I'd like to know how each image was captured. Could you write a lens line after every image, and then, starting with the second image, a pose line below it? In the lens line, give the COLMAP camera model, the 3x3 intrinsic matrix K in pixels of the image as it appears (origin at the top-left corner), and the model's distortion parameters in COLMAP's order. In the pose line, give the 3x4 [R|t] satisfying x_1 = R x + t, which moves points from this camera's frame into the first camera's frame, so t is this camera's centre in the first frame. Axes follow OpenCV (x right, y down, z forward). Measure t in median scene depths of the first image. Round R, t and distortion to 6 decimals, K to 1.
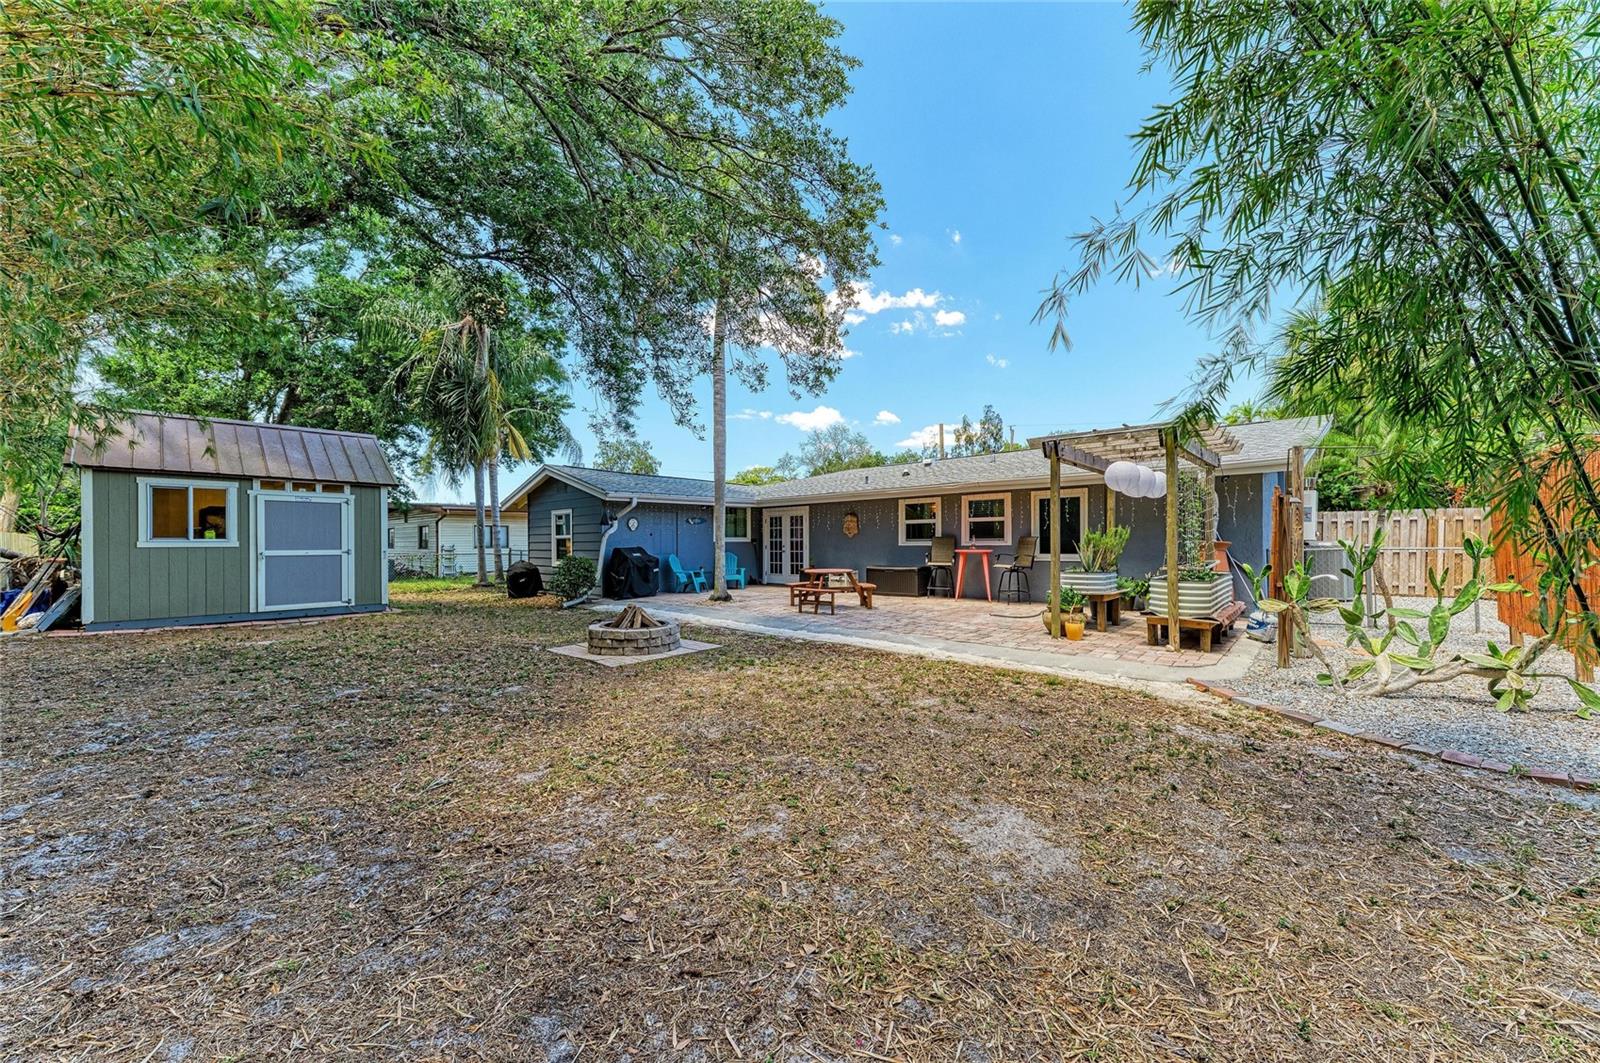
lens RADIAL K [[576.6, 0, 811.7], [0, 576.6, 543.1], [0, 0, 1]] dist [0.008048, -0.000554]
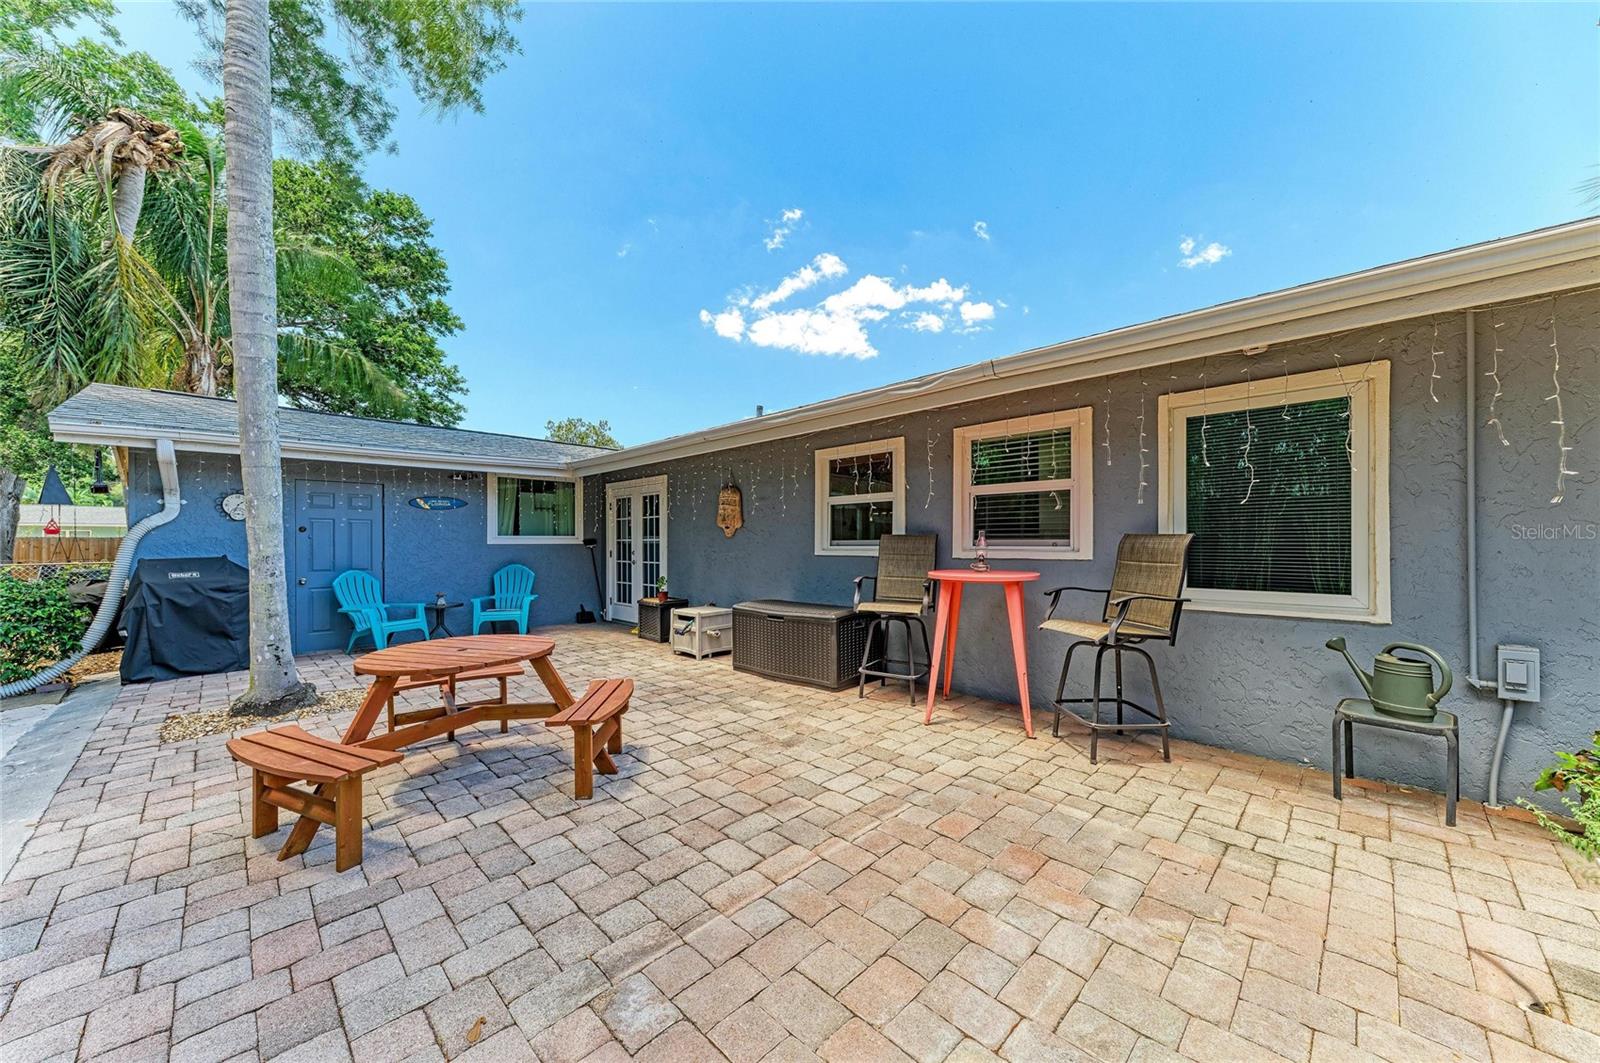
lens RADIAL K [[576.6, 0, 807.1], [0, 576.6, 538.6], [0, 0, 1]] dist [0.008048, -0.000554]
pose [[0.998655, 0.002570, -0.051775, 0.177387], [-0.002891, 0.999977, -0.006114, -0.005887], [0.051758, 0.006255, 0.998640, 0.593419]]
